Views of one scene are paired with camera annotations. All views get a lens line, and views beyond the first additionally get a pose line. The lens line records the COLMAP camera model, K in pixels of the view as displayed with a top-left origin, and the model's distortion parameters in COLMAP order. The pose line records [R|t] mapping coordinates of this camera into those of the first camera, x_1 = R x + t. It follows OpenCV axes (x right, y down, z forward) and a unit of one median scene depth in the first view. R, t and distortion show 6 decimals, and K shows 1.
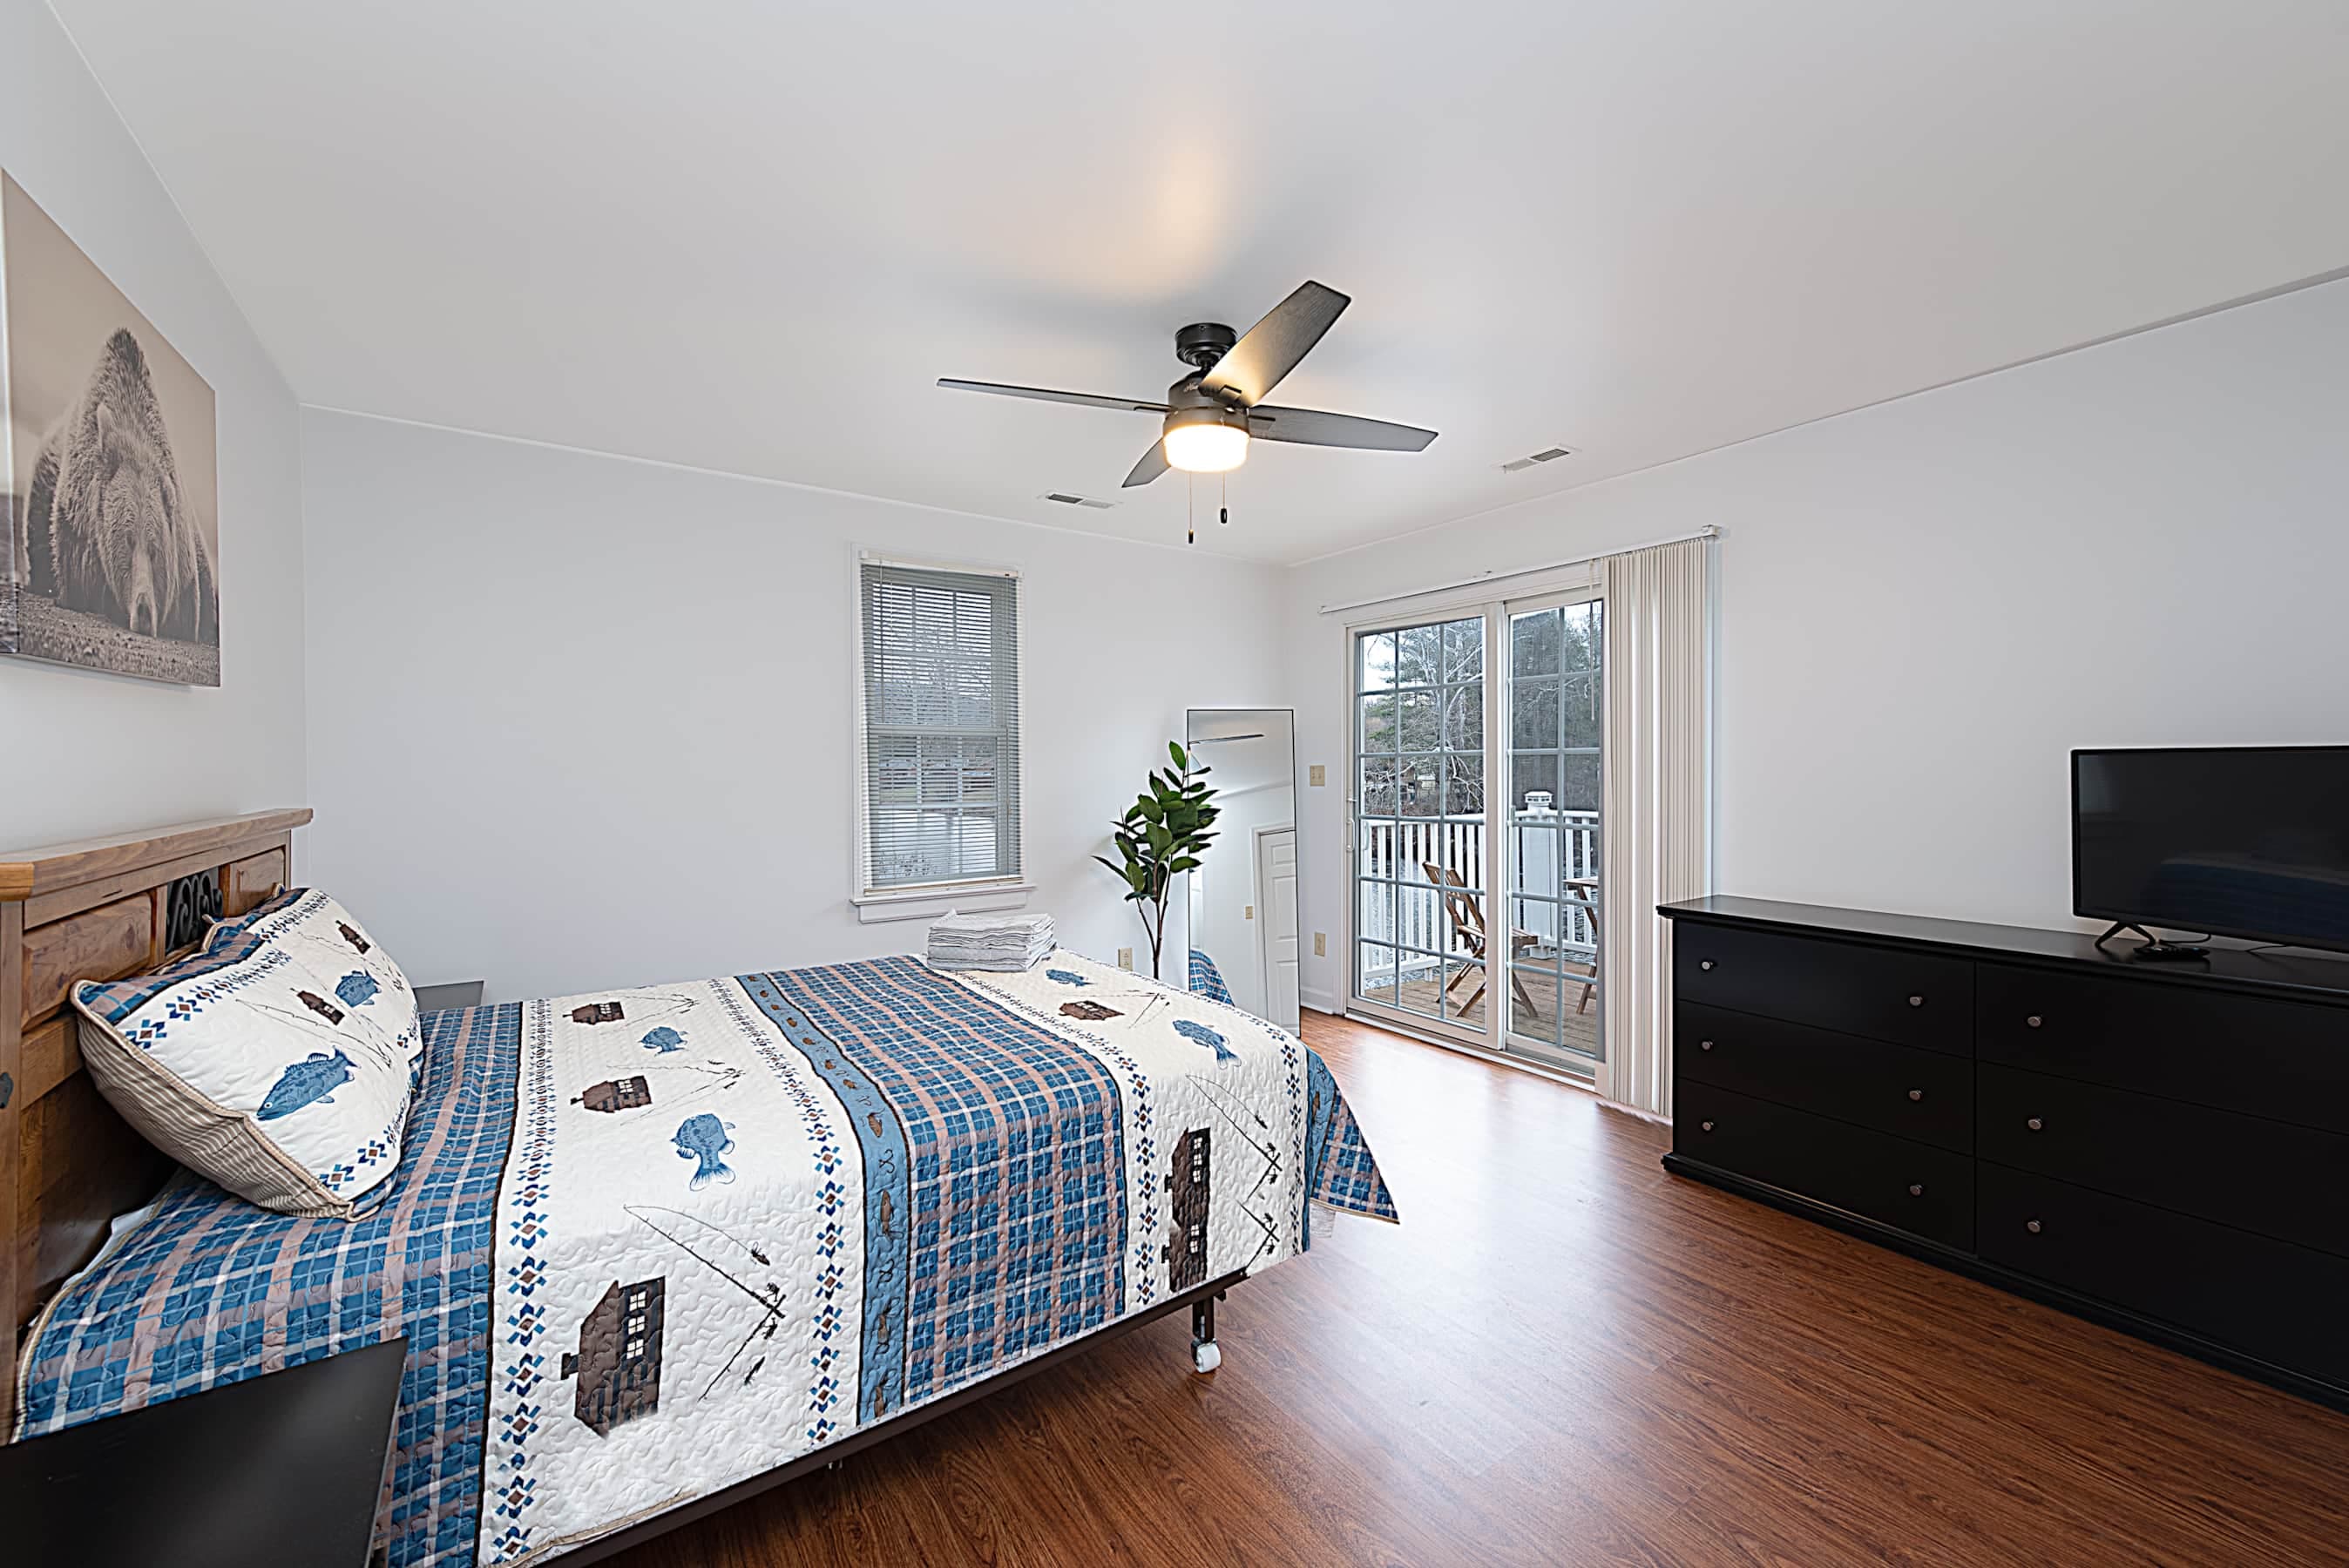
lens RADIAL K [[945.5, 0, 1174.5], [0, 945.5, 784.0], [0, 0, 1]] dist [0.000357, 0.000020]
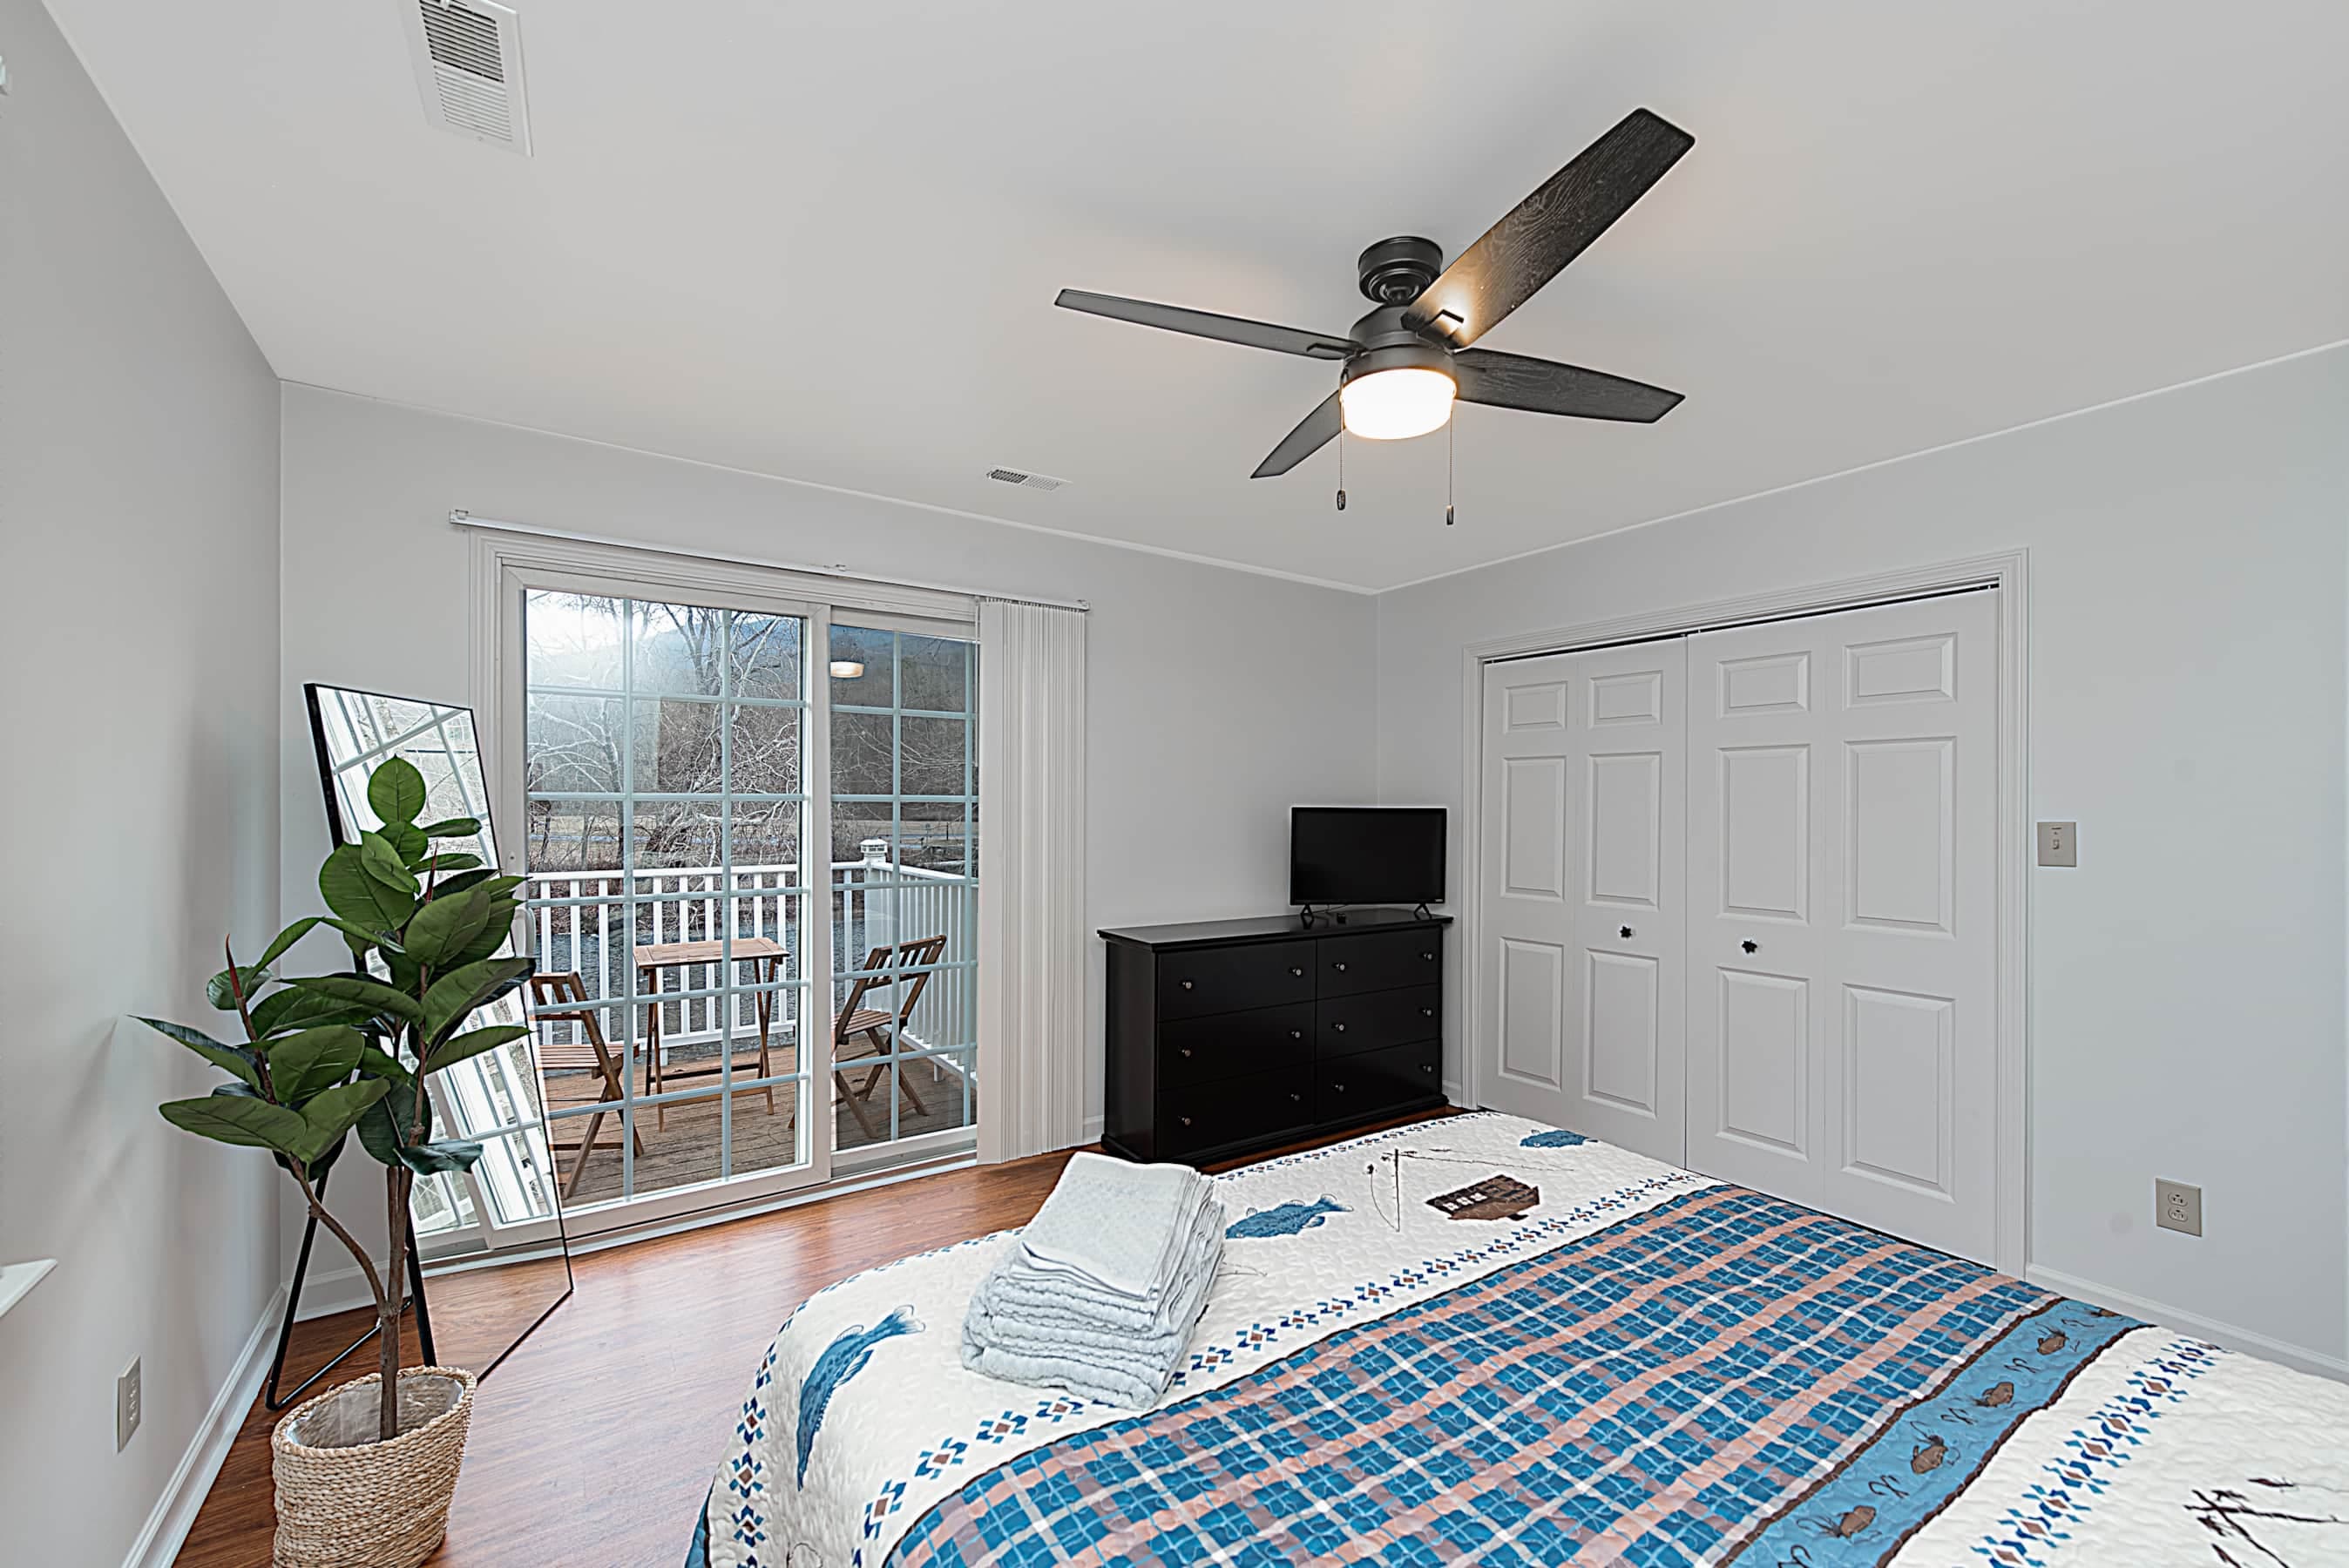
lens RADIAL K [[935.2, 0, 1171.0], [0, 935.2, 814.6], [0, 0, 1]] dist [0.000090, -0.000021]
pose [[0.008394, -0.001982, 0.999963, -0.720407], [0.012222, 0.999924, 0.001879, -0.029053], [-0.999890, 0.012206, 0.008417, 1.180799]]
